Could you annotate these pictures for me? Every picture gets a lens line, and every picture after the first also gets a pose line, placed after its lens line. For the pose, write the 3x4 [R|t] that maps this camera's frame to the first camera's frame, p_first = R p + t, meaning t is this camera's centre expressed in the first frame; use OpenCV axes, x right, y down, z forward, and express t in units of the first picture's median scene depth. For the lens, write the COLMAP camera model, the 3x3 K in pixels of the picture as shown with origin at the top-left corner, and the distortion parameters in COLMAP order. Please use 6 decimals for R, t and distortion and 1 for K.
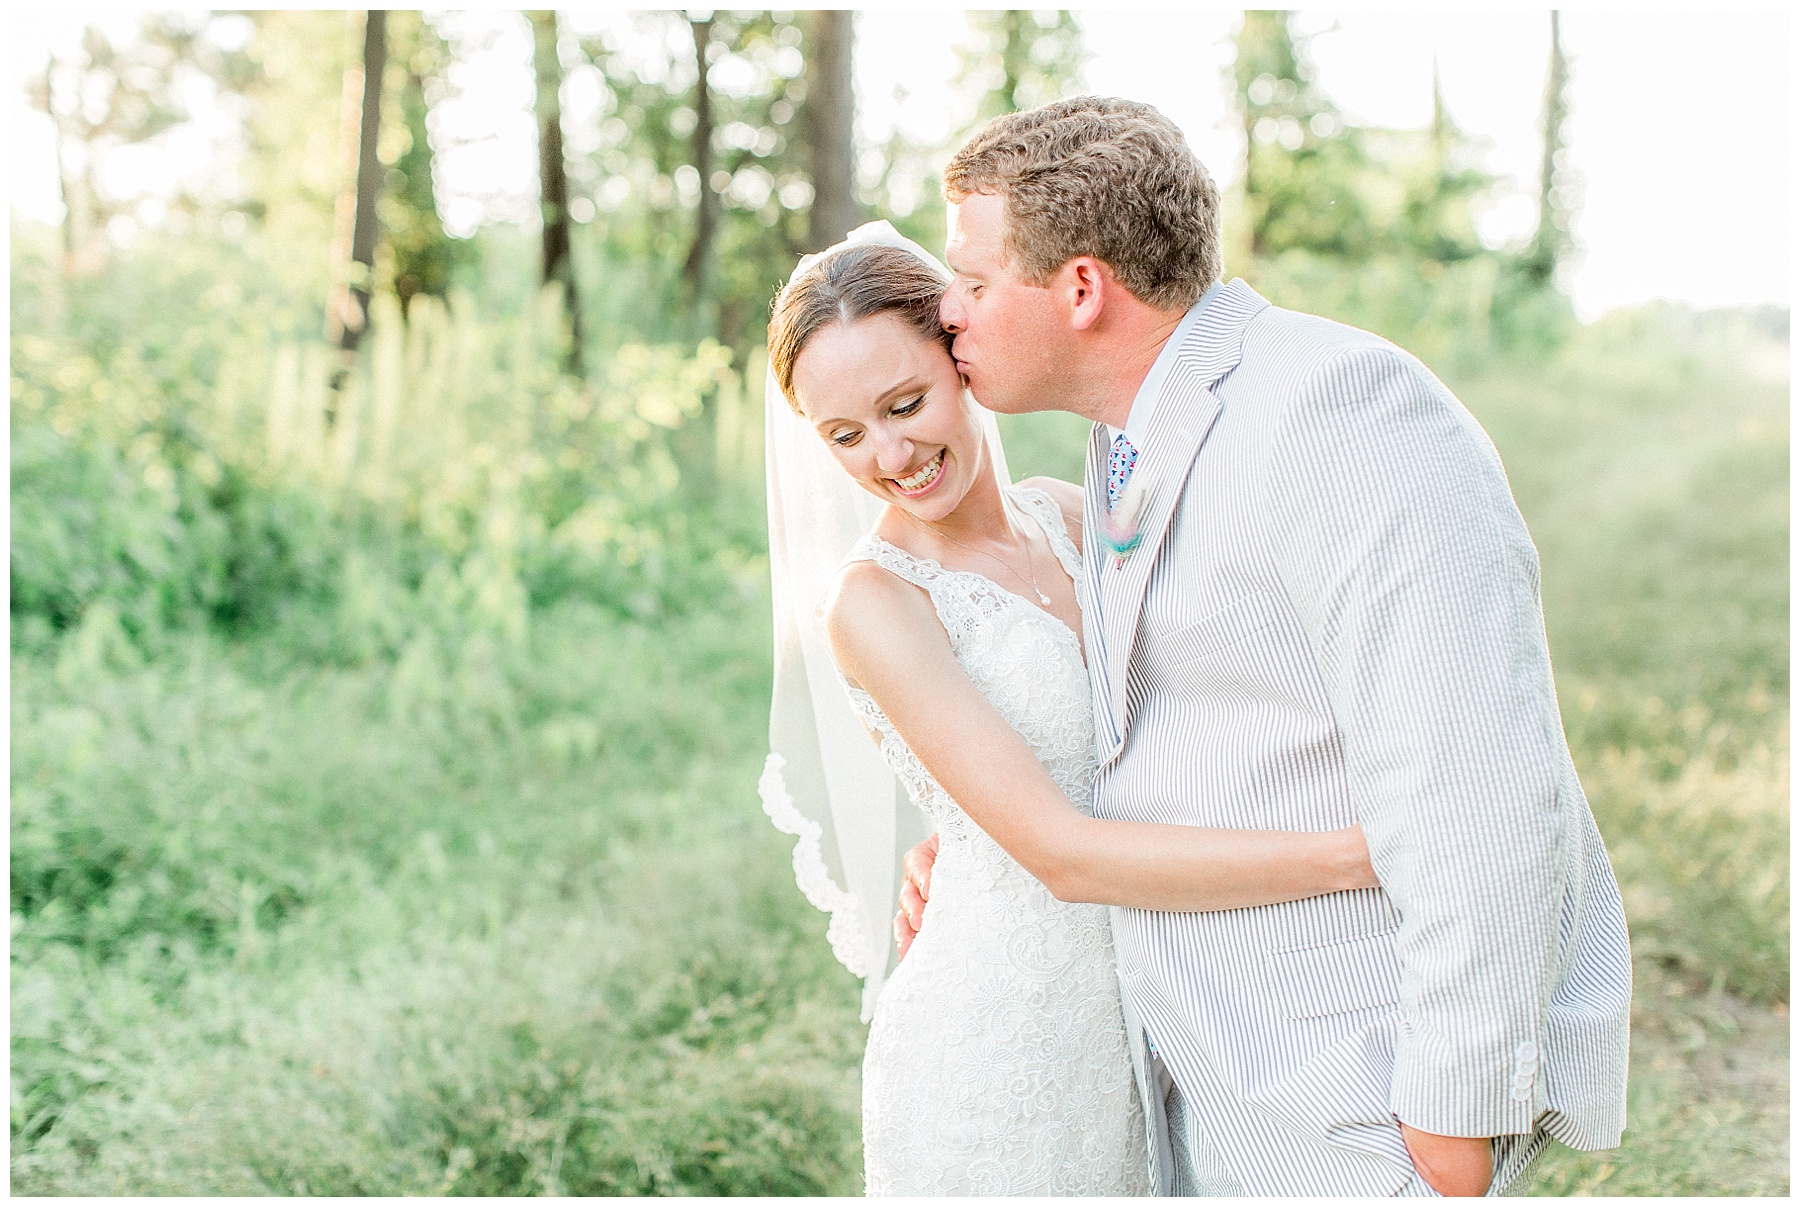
lens RADIAL K [[2566.4, 0, 900.0], [0, 2566.4, 603.5], [0, 0, 1]] dist [-0.027410, 0.074162]
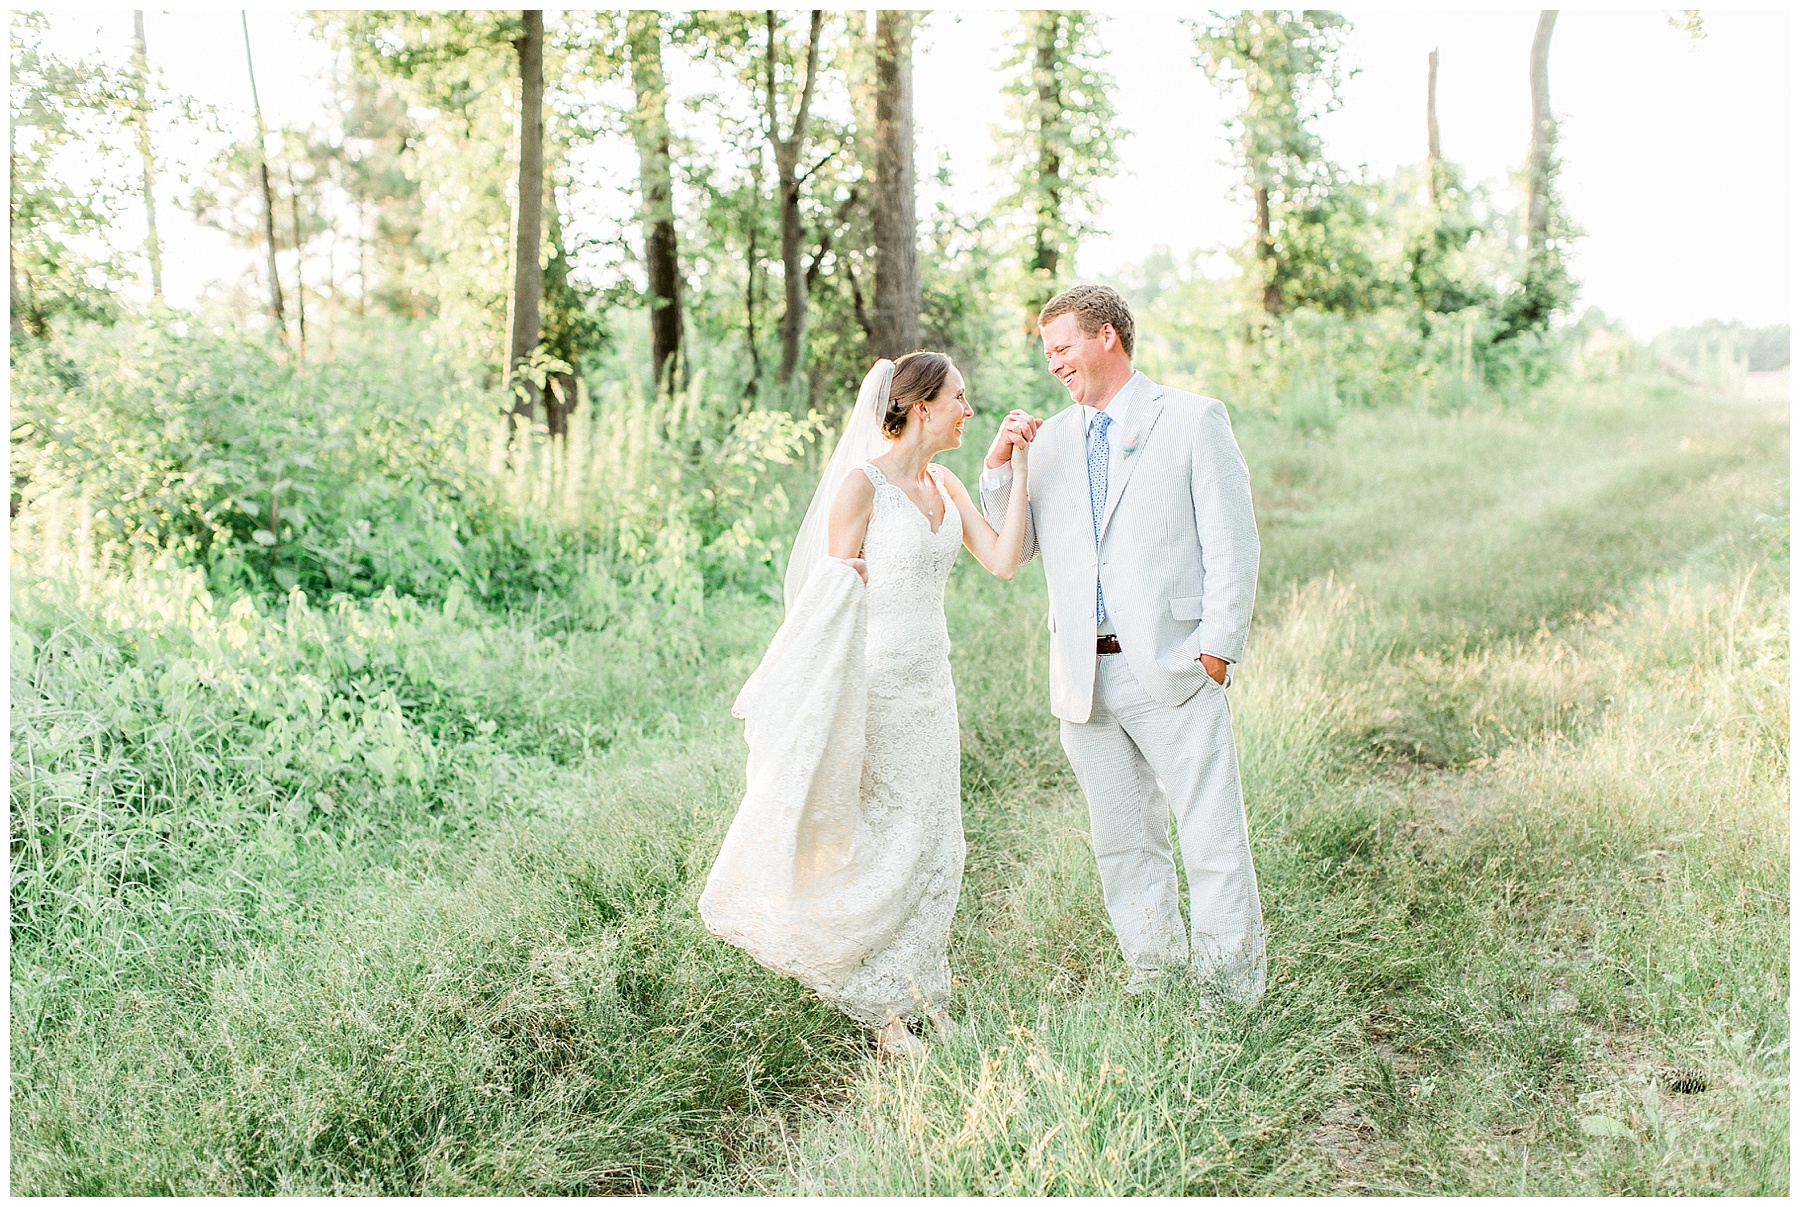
lens RADIAL K [[2892.7, 0, 900.0], [0, 2892.7, 603.5], [0, 0, 1]] dist [0.033622, 0.042685]
pose [[0.999122, -0.033458, -0.025209, 0.005034], [0.032706, 0.999025, -0.029662, 0.039594], [0.026177, 0.028811, 0.999242, -0.412695]]
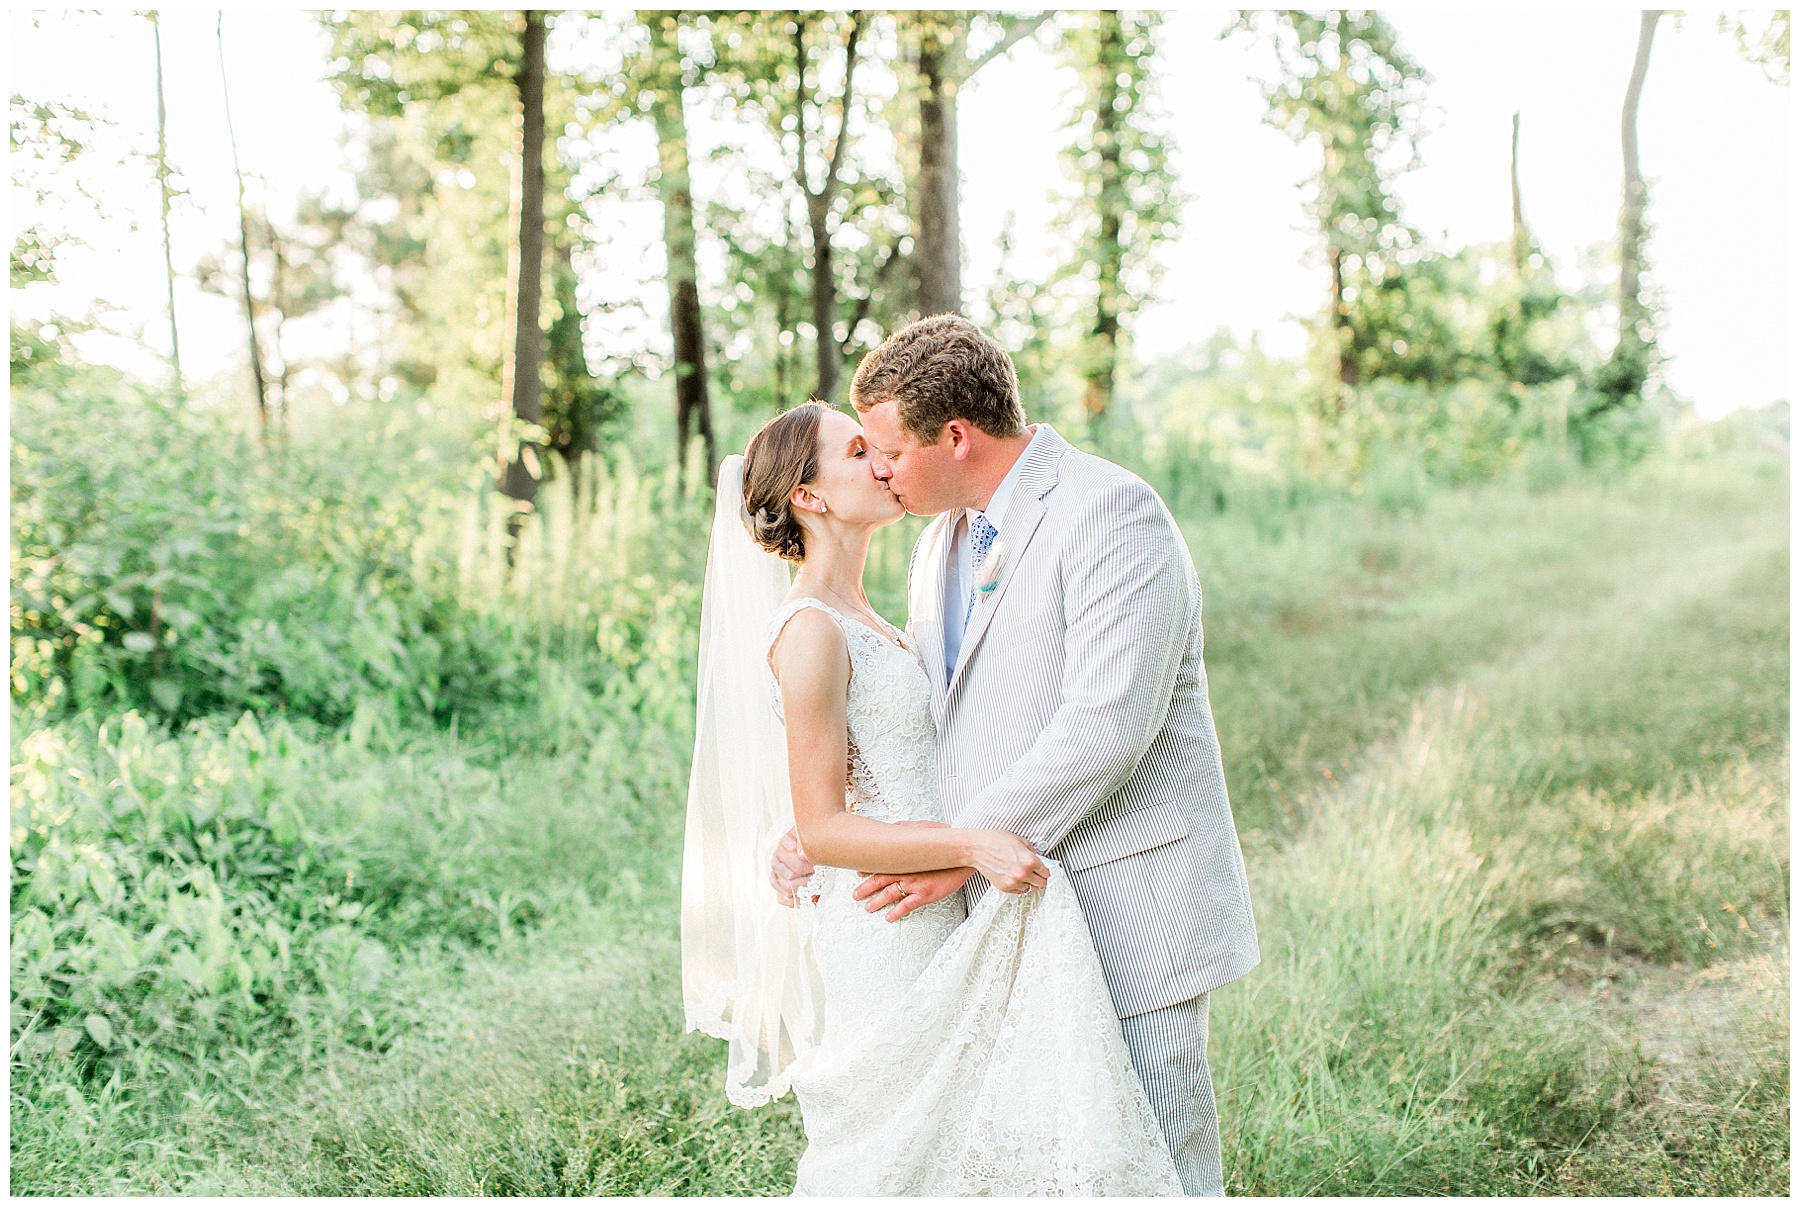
lens RADIAL K [[2700.9, 0, 900.0], [0, 2700.9, 603.5], [0, 0, 1]] dist [0.001202, 0.007517]
pose [[0.998244, -0.032878, -0.049273, 0.010310], [0.030104, 0.997976, -0.056015, 0.018424], [0.051015, 0.054433, 0.997213, -0.168448]]
